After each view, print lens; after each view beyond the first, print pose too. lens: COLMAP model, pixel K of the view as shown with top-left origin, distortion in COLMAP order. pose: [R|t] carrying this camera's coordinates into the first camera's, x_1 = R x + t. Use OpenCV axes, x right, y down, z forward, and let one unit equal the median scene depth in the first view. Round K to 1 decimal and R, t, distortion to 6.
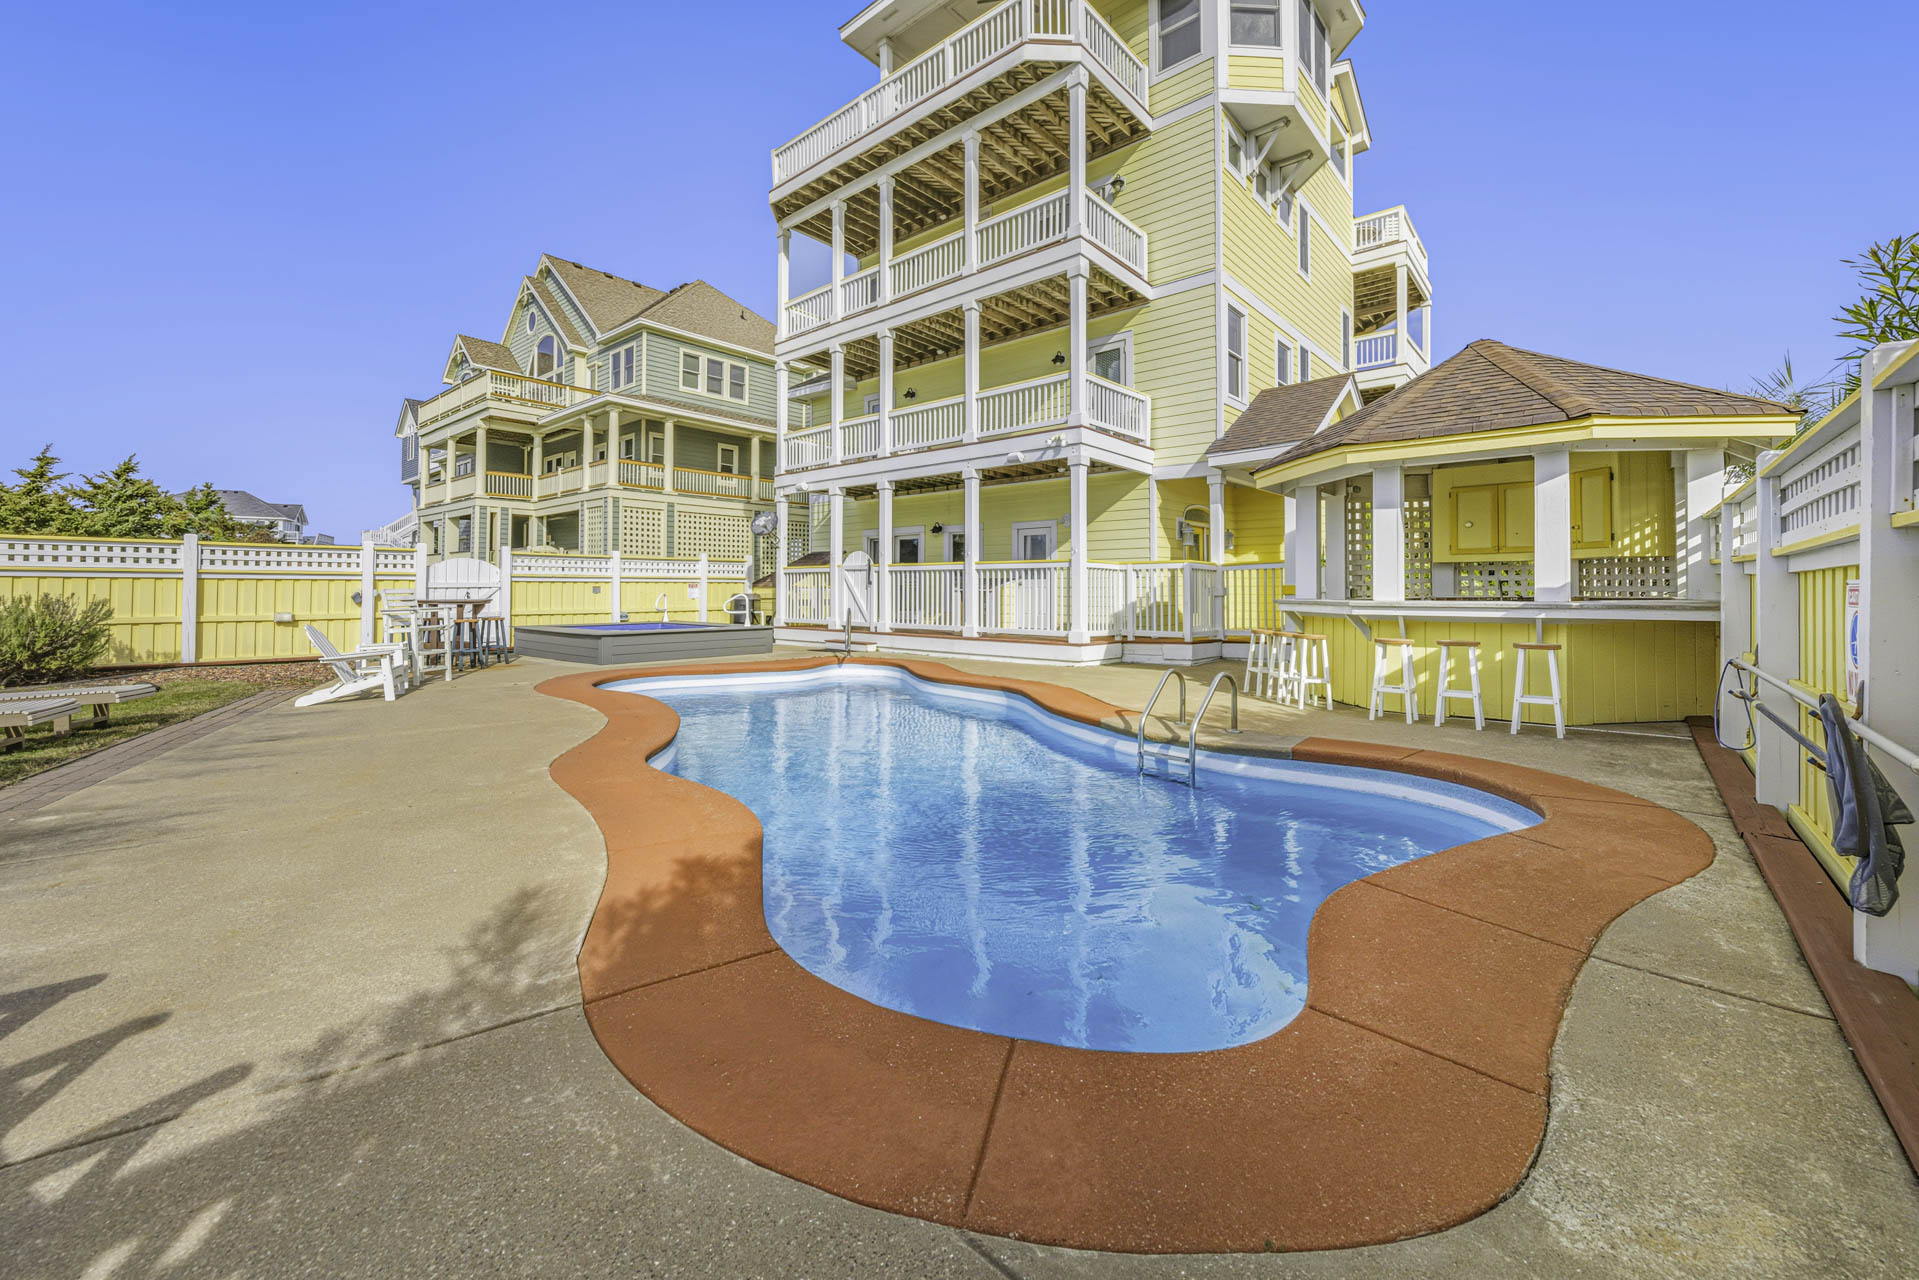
lens RADIAL K [[763.4, 0, 964.9], [0, 763.4, 589.4], [0, 0, 1]] dist [-0.000368, 0.000038]
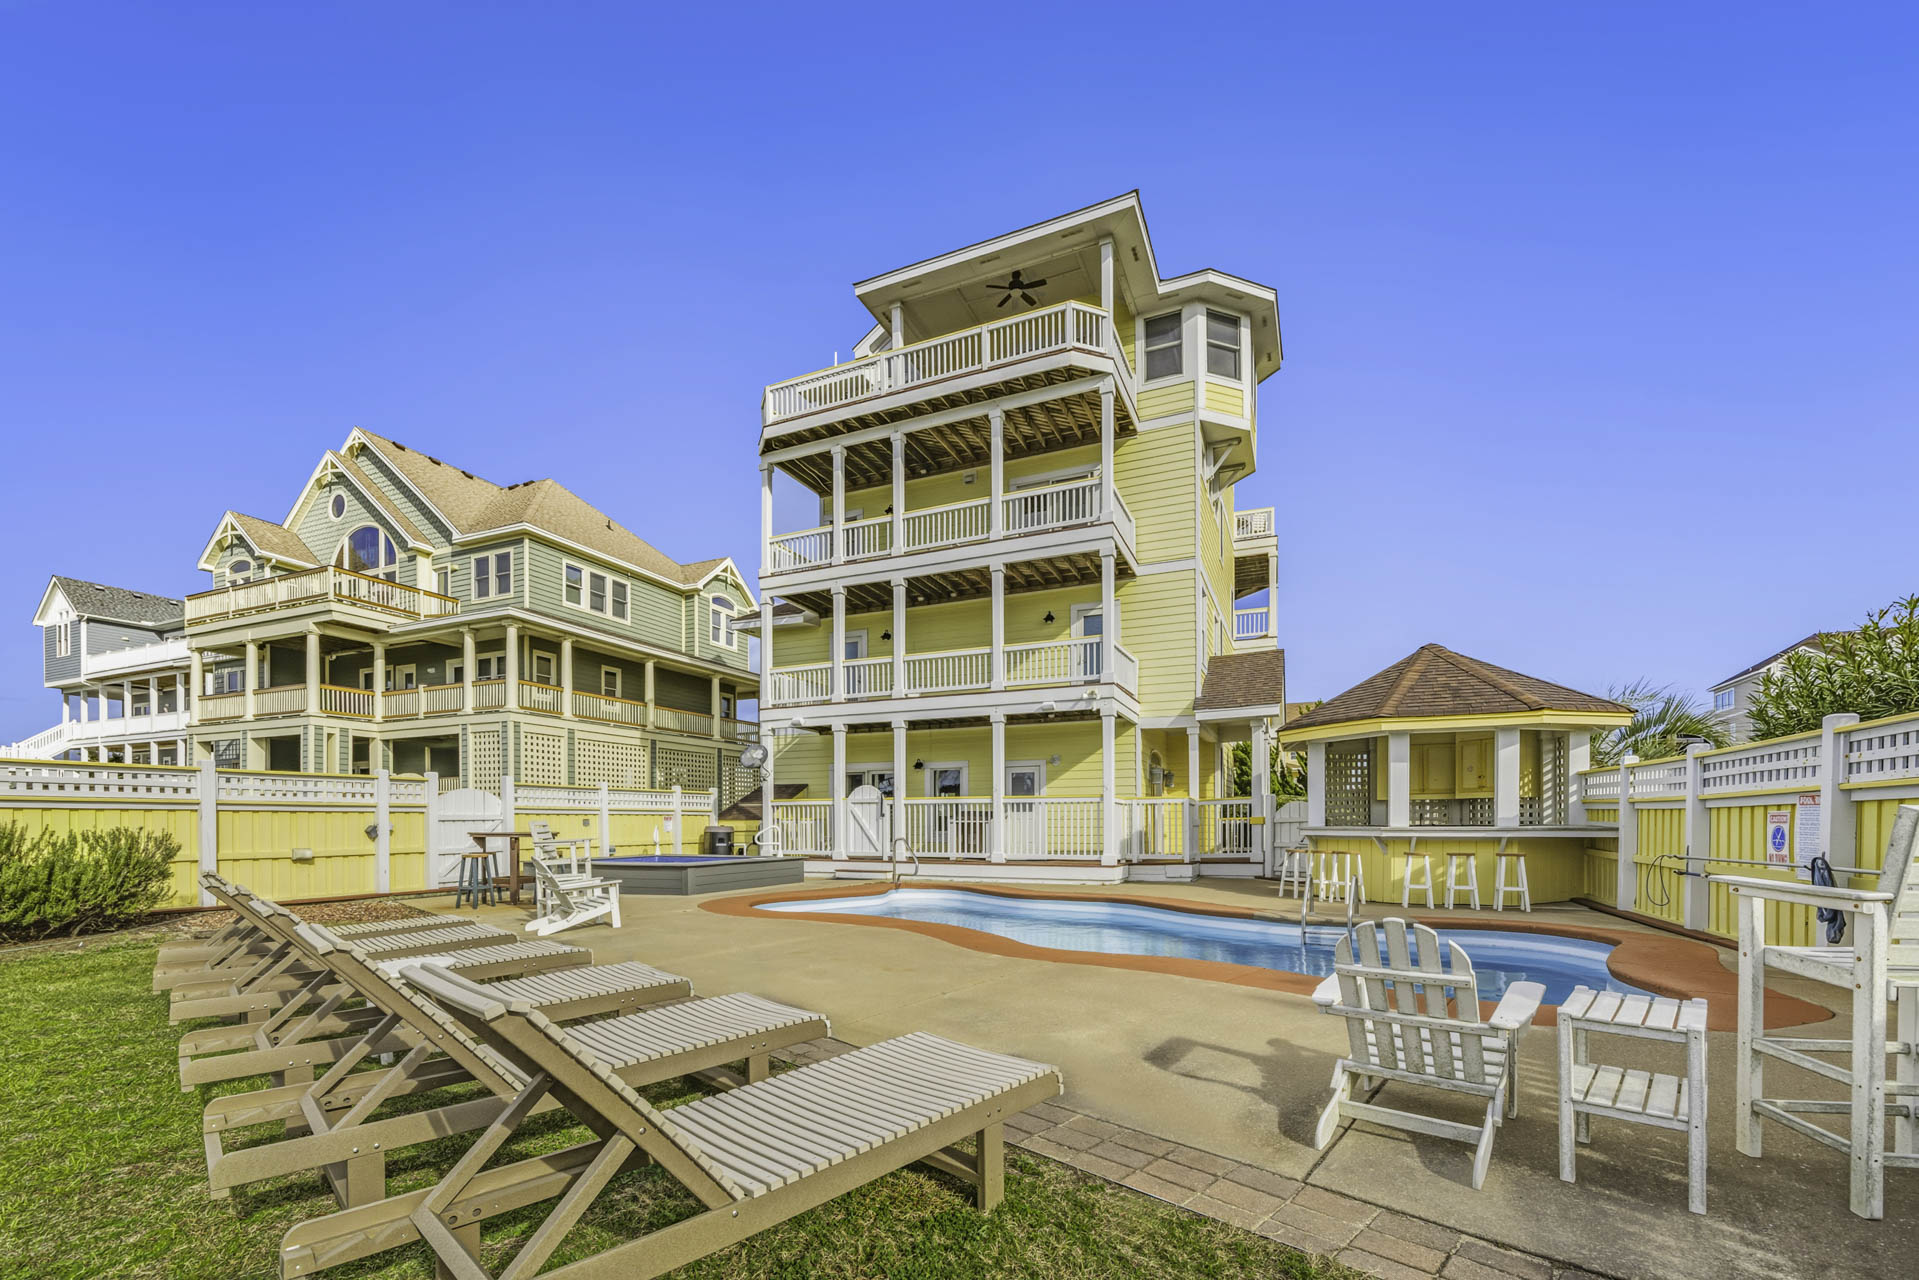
lens RADIAL K [[793.7, 0, 958.9], [0, 793.7, 842.1], [0, 0, 1]] dist [-0.000116, -0.000125]
pose [[0.956492, -0.010369, 0.291574, -0.361779], [0.003309, 0.999690, 0.024696, 0.002072], [-0.291740, -0.022656, 0.956229, -0.099954]]
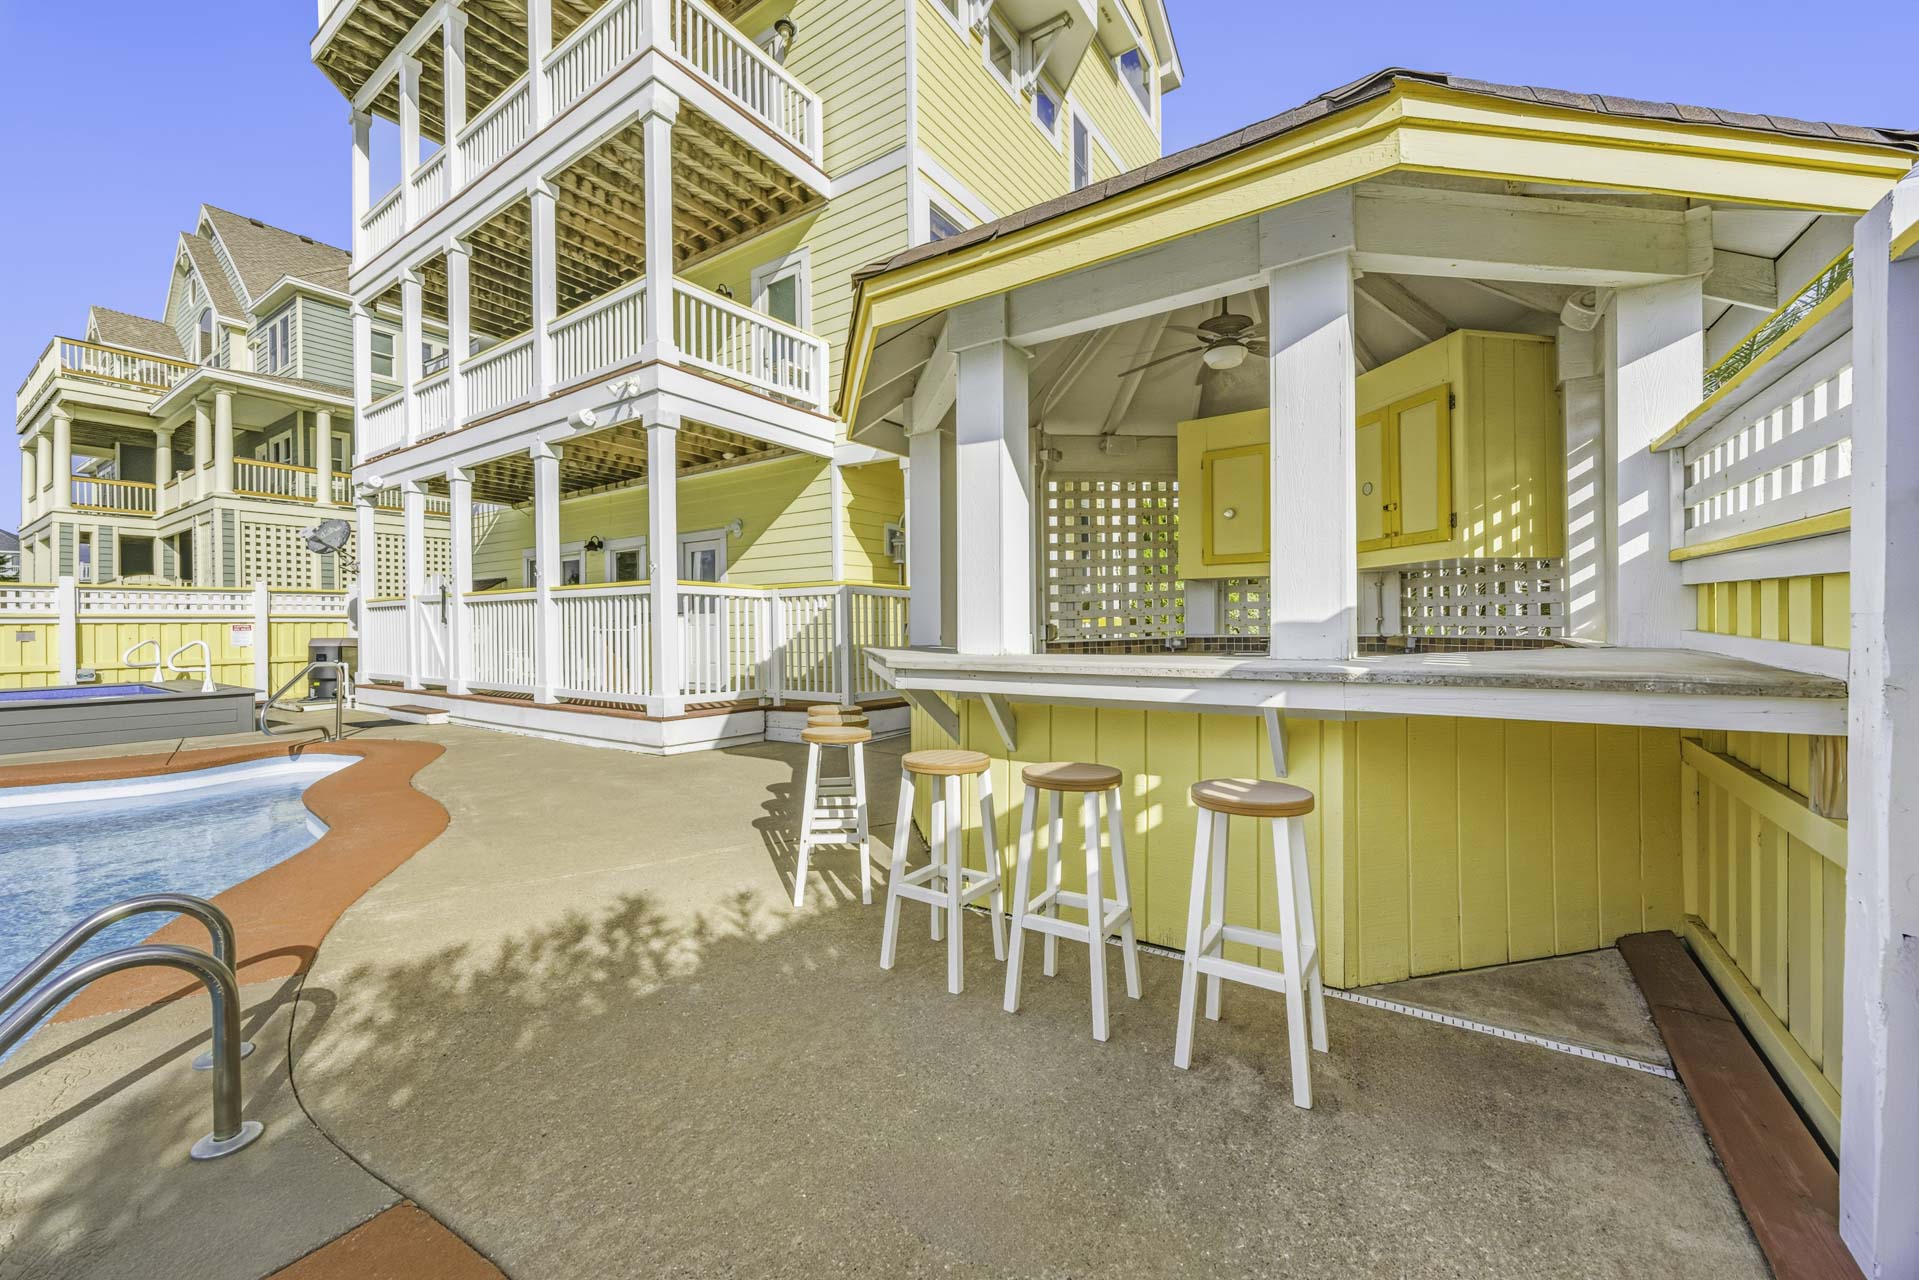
lens RADIAL K [[738.8, 0, 963.4], [0, 738.8, 636.2], [0, 0, 1]] dist [-0.000922, -0.000229]
pose [[0.992808, -0.012901, 0.119021, 0.263399], [0.010967, 0.999797, 0.016890, -0.001495], [-0.119215, -0.015463, 0.992748, 0.311480]]
